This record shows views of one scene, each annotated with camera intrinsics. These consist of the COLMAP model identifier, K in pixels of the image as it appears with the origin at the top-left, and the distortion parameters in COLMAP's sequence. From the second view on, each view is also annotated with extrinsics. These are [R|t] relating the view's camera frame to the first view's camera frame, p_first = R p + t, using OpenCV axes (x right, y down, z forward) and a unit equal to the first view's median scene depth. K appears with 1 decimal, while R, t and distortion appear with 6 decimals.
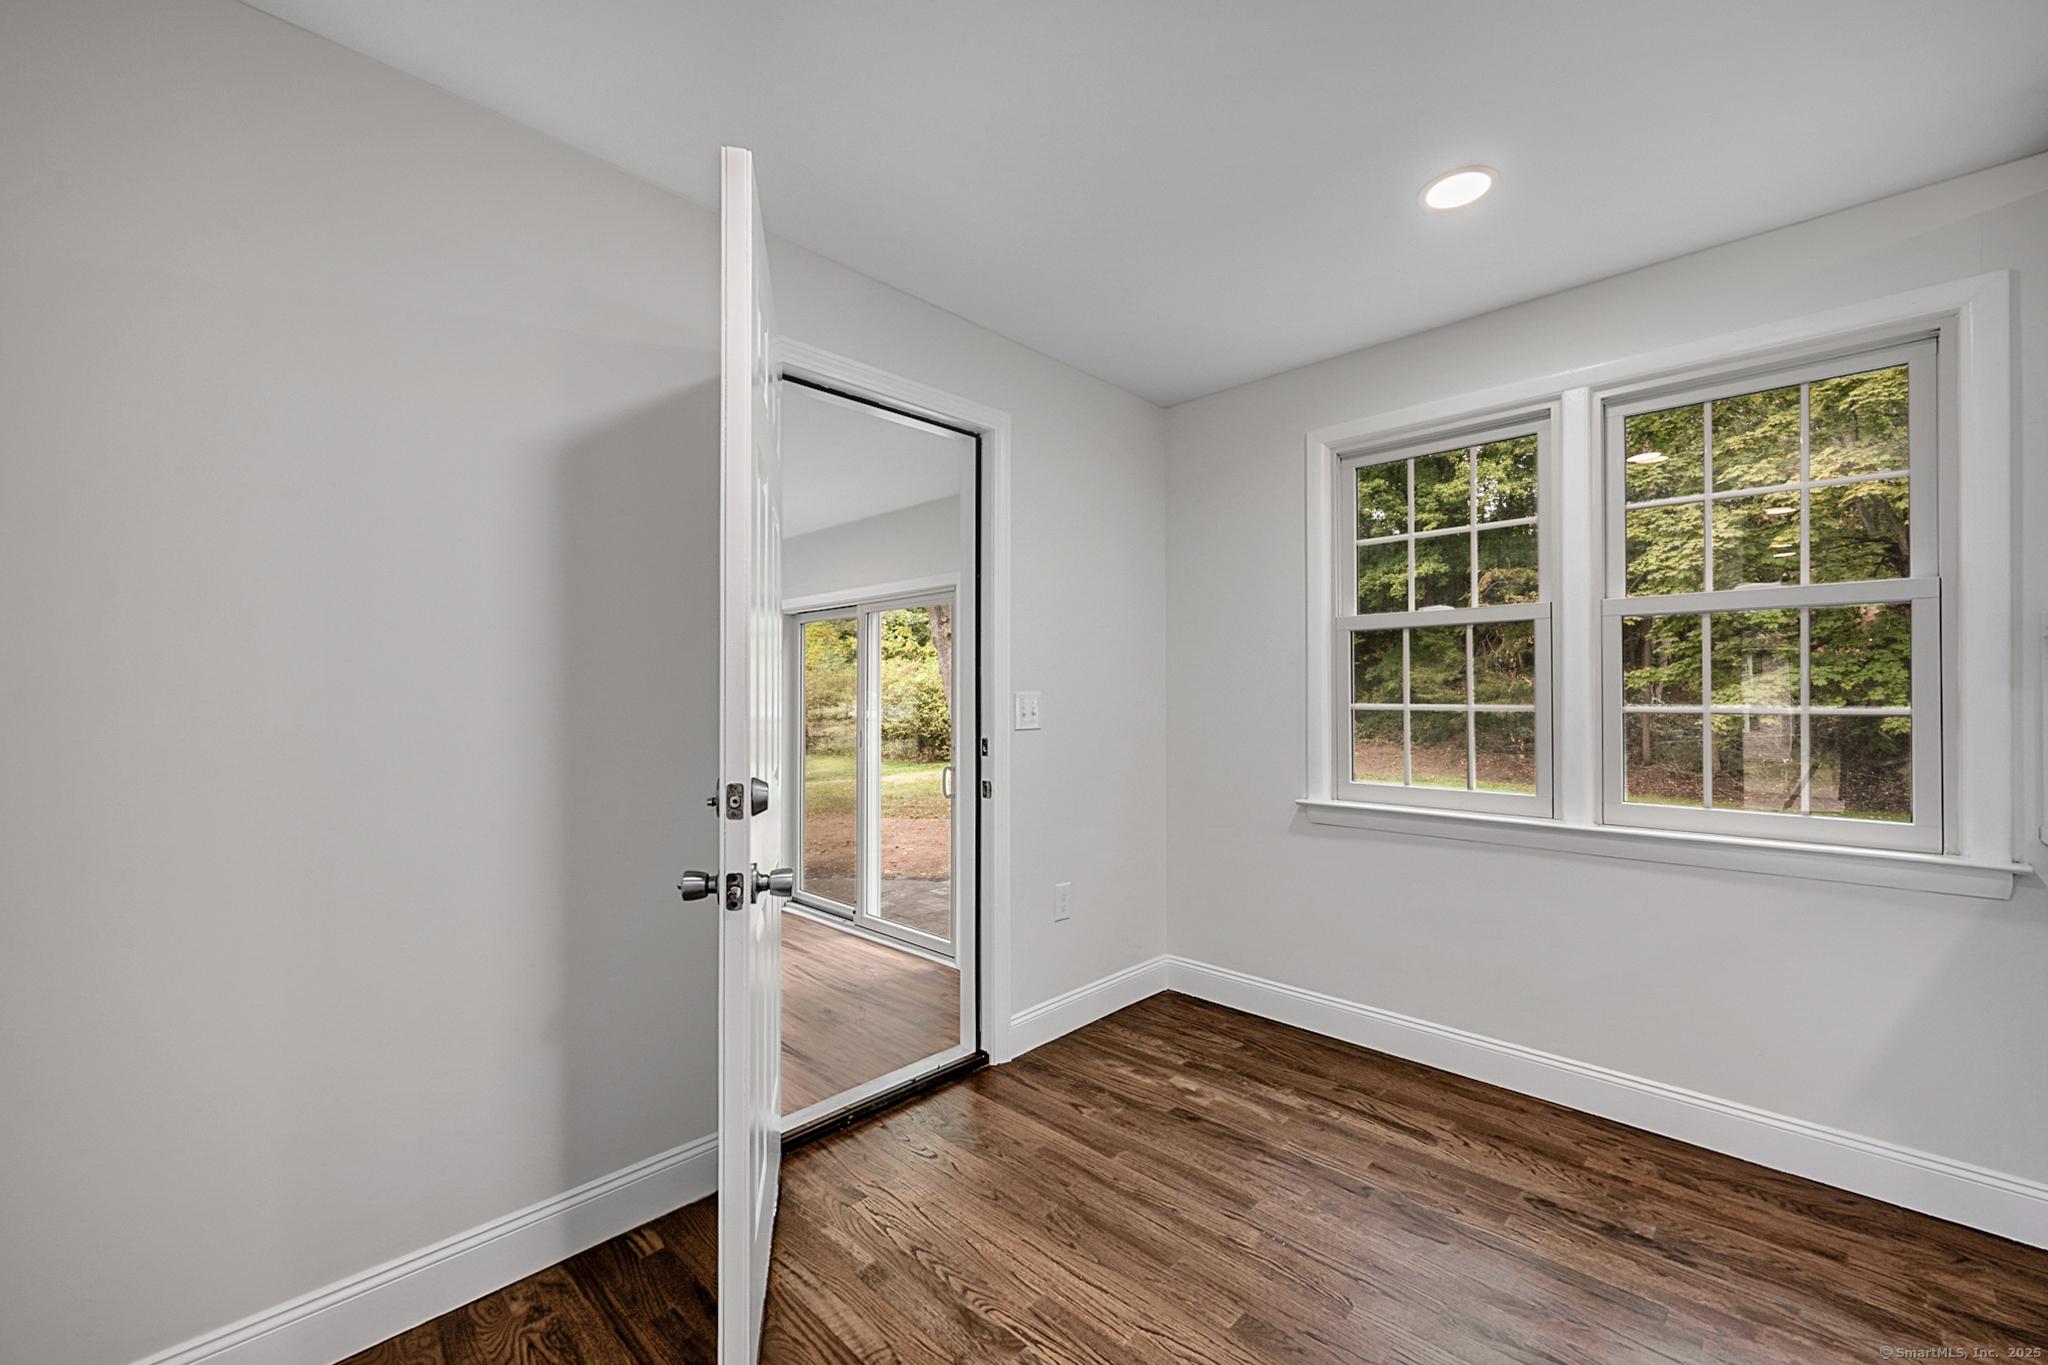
lens RADIAL K [[817.4, 0, 993.7], [0, 817.4, 691.3], [0, 0, 1]] dist [-0.005985, -0.000114]
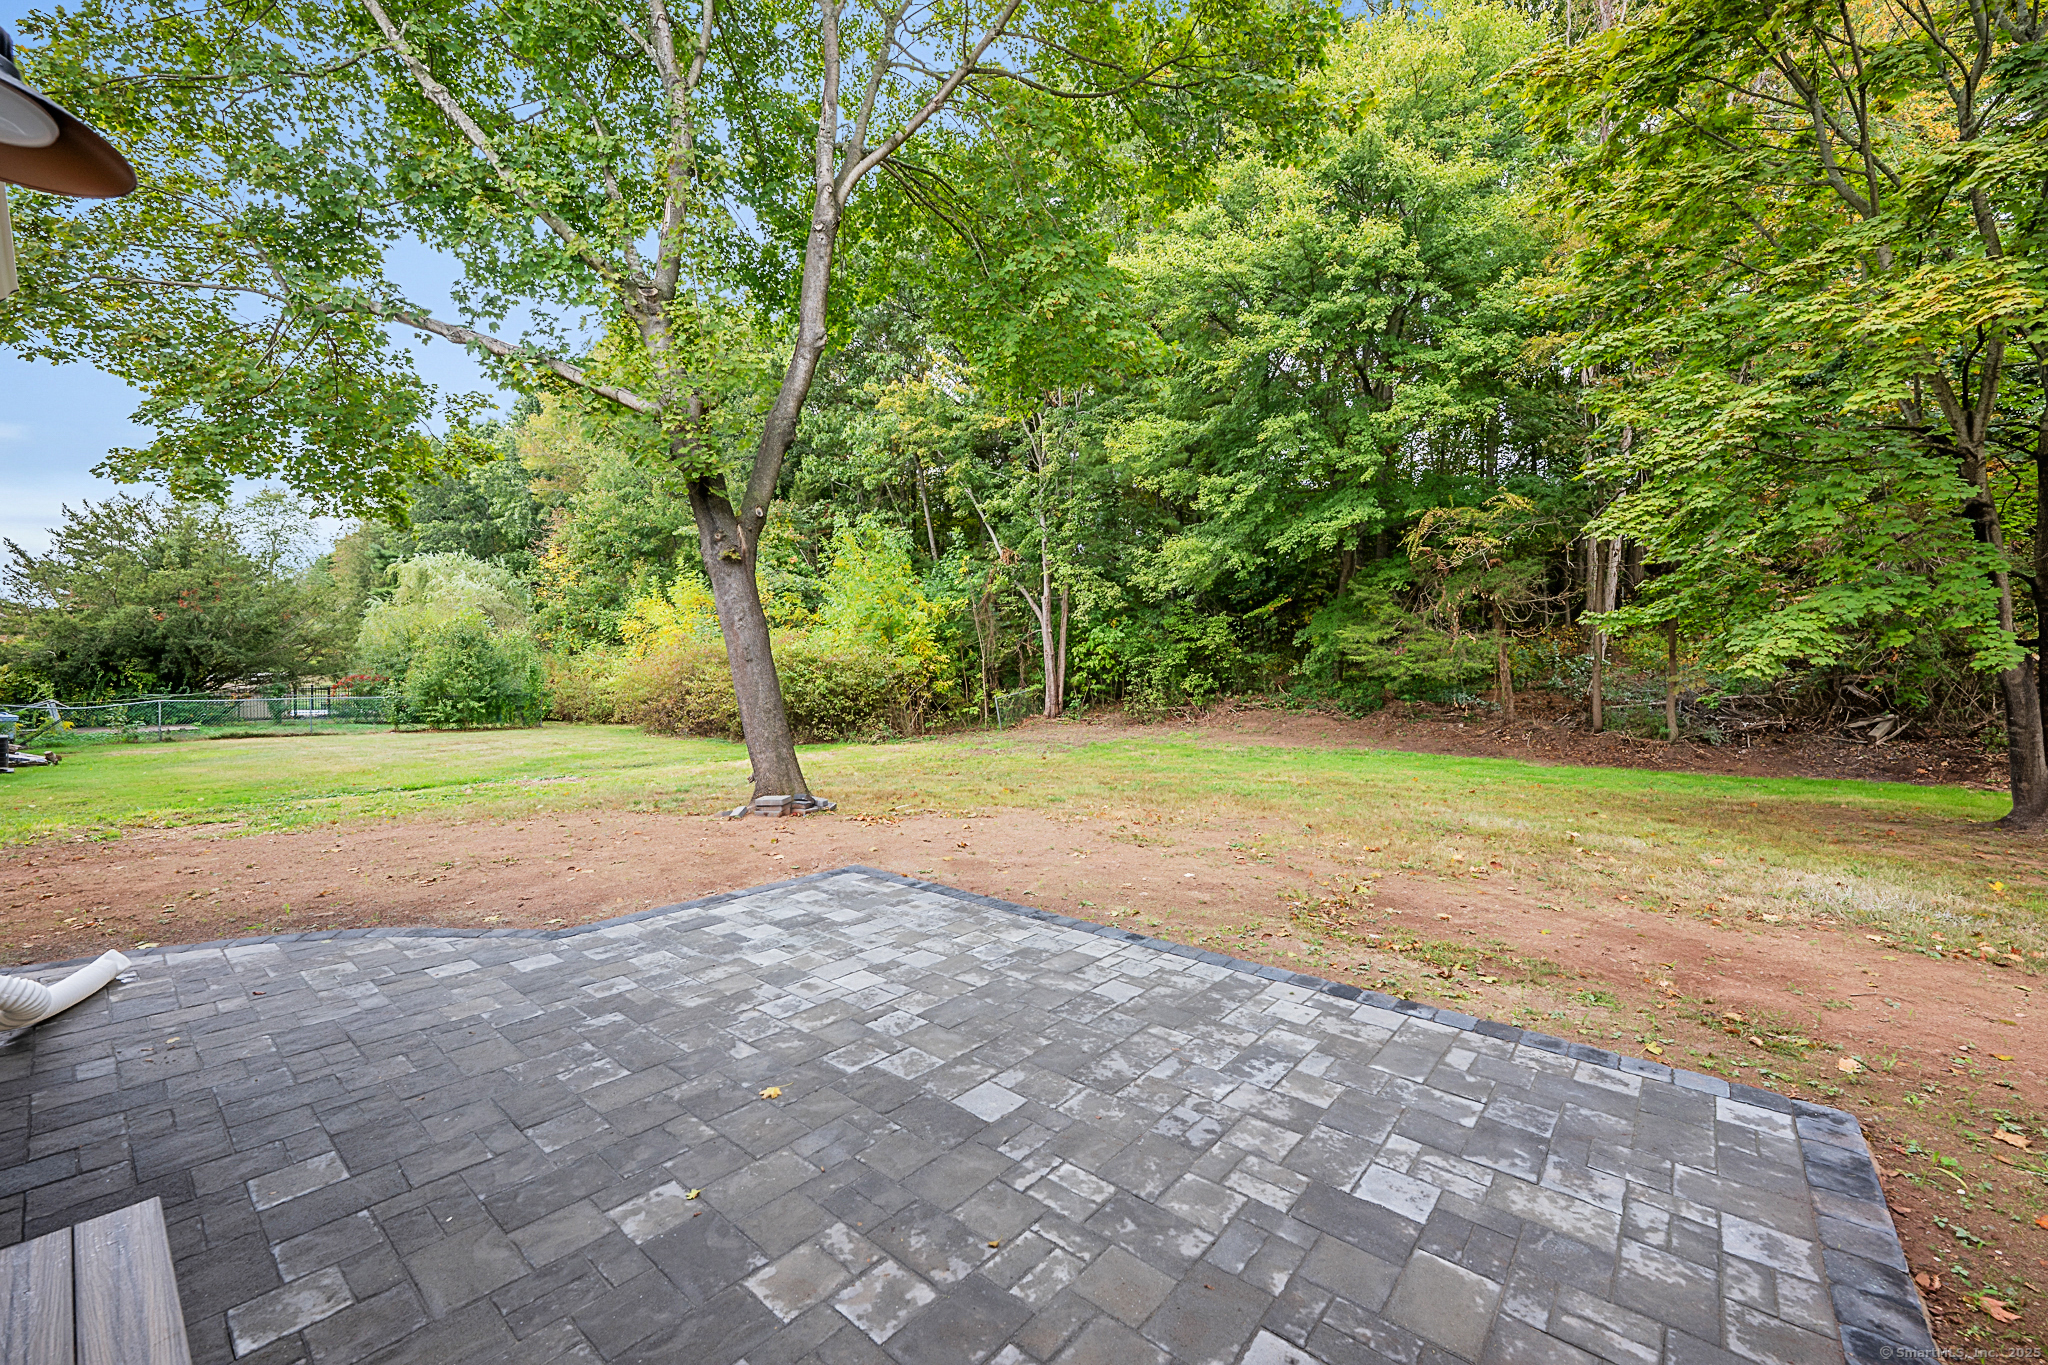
lens RADIAL K [[819.2, 0, 1025.8], [0, 819.2, 696.9], [0, 0, 1]] dist [-0.001021, 0.000049]
pose [[0.994073, -0.010049, 0.108247, 0.164618], [0.007098, 0.999593, 0.027617, 0.043251], [-0.108481, -0.026685, 0.993740, 0.342744]]
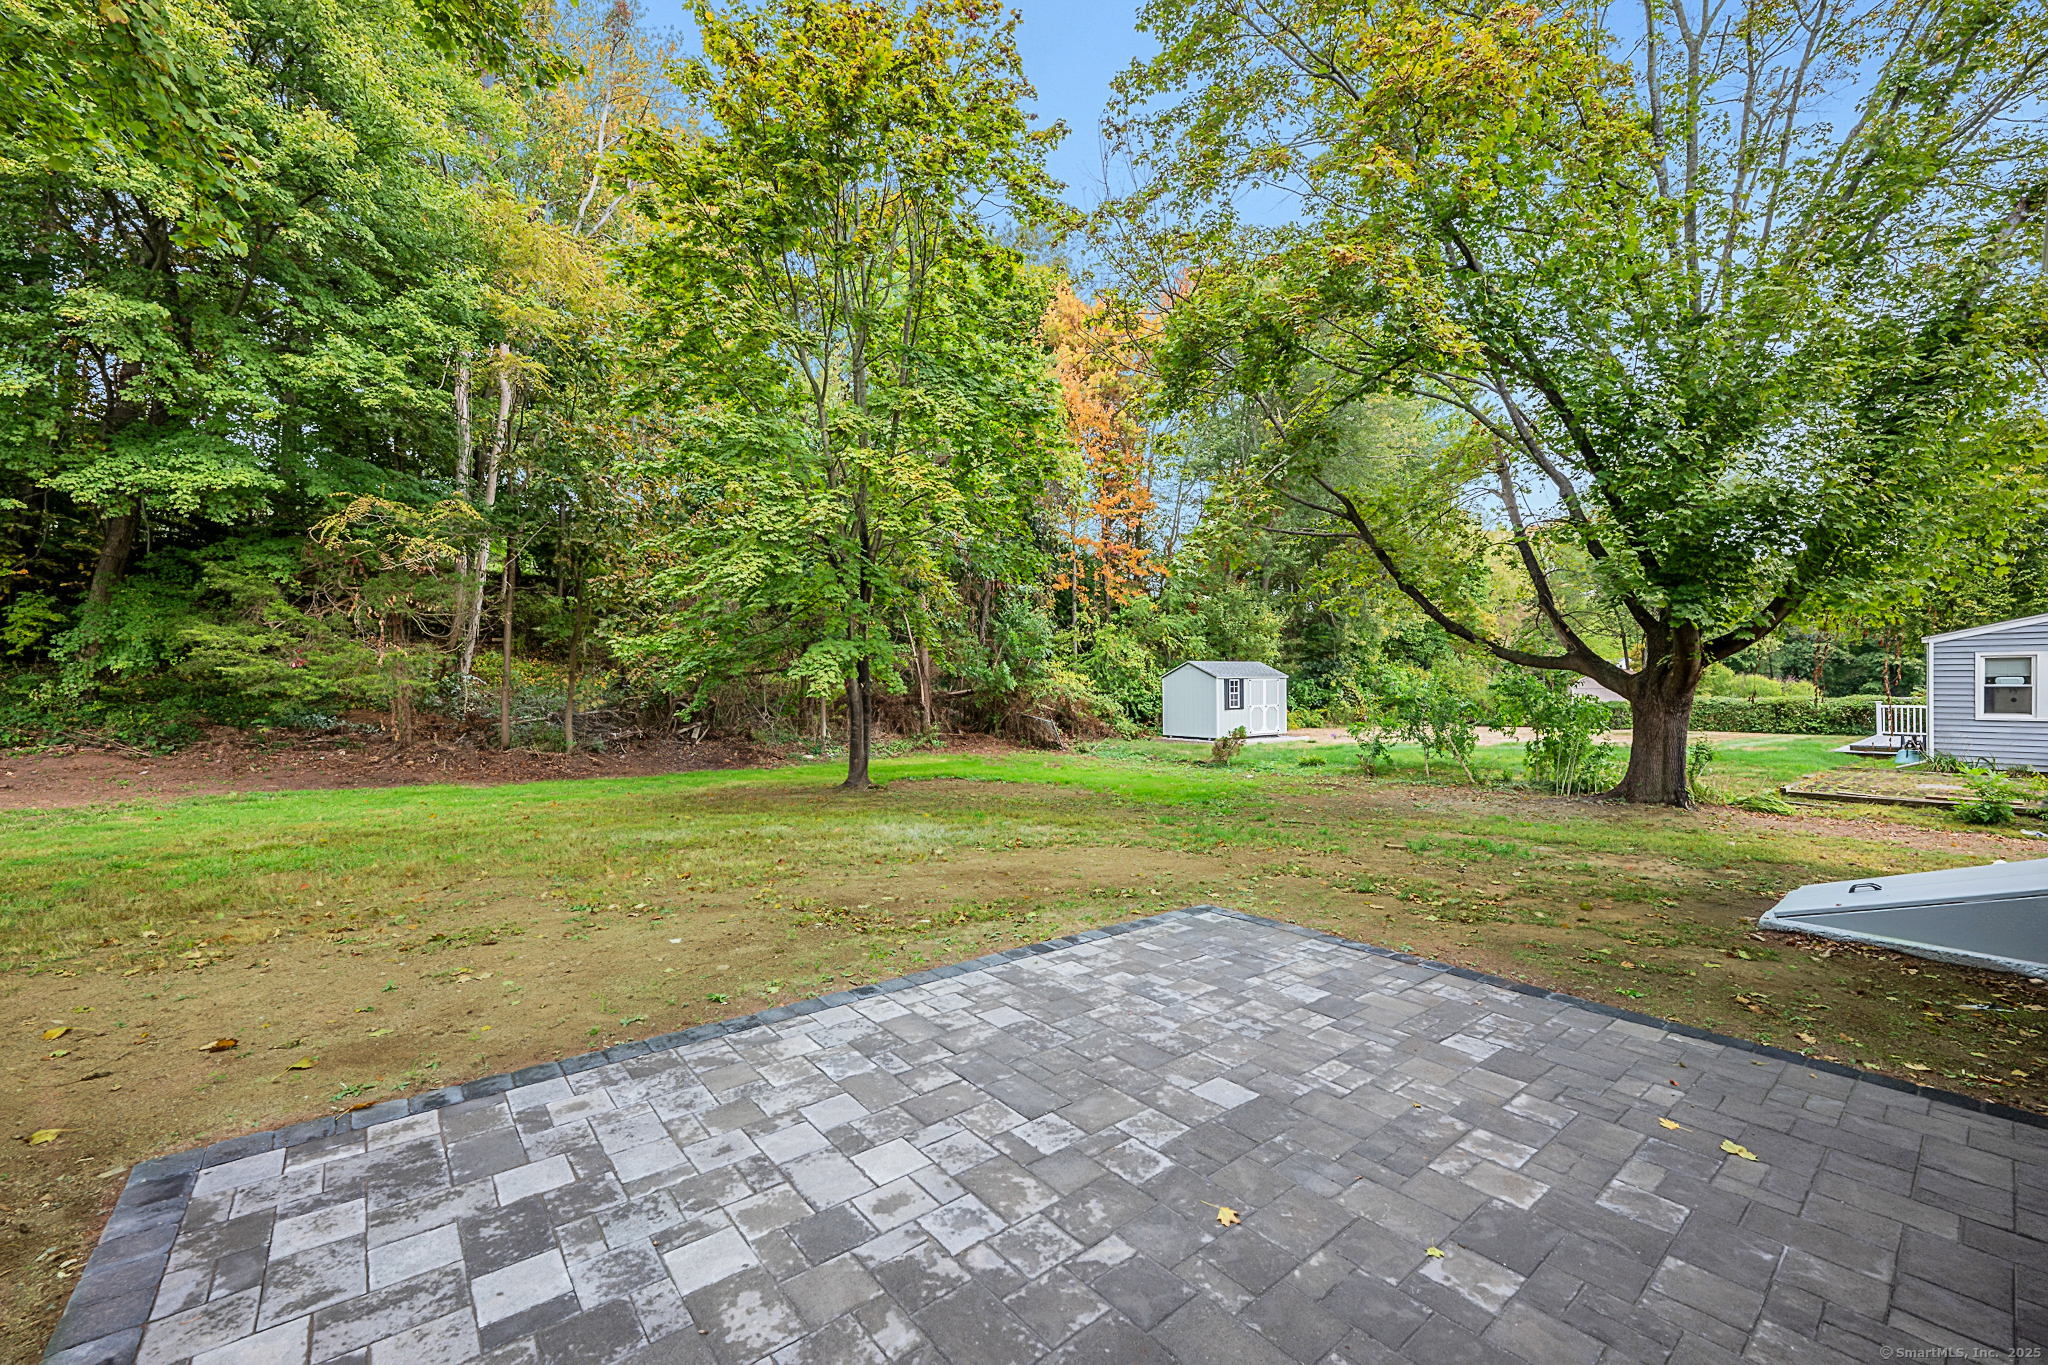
lens RADIAL K [[819.2, 0, 1025.8], [0, 819.2, 696.9], [0, 0, 1]] dist [-0.001021, 0.000049]
pose [[0.061120, -0.009780, 0.998083, -0.147349], [-0.005581, 0.999933, 0.010140, 0.036181], [-0.998115, -0.006190, 0.061061, 0.693838]]
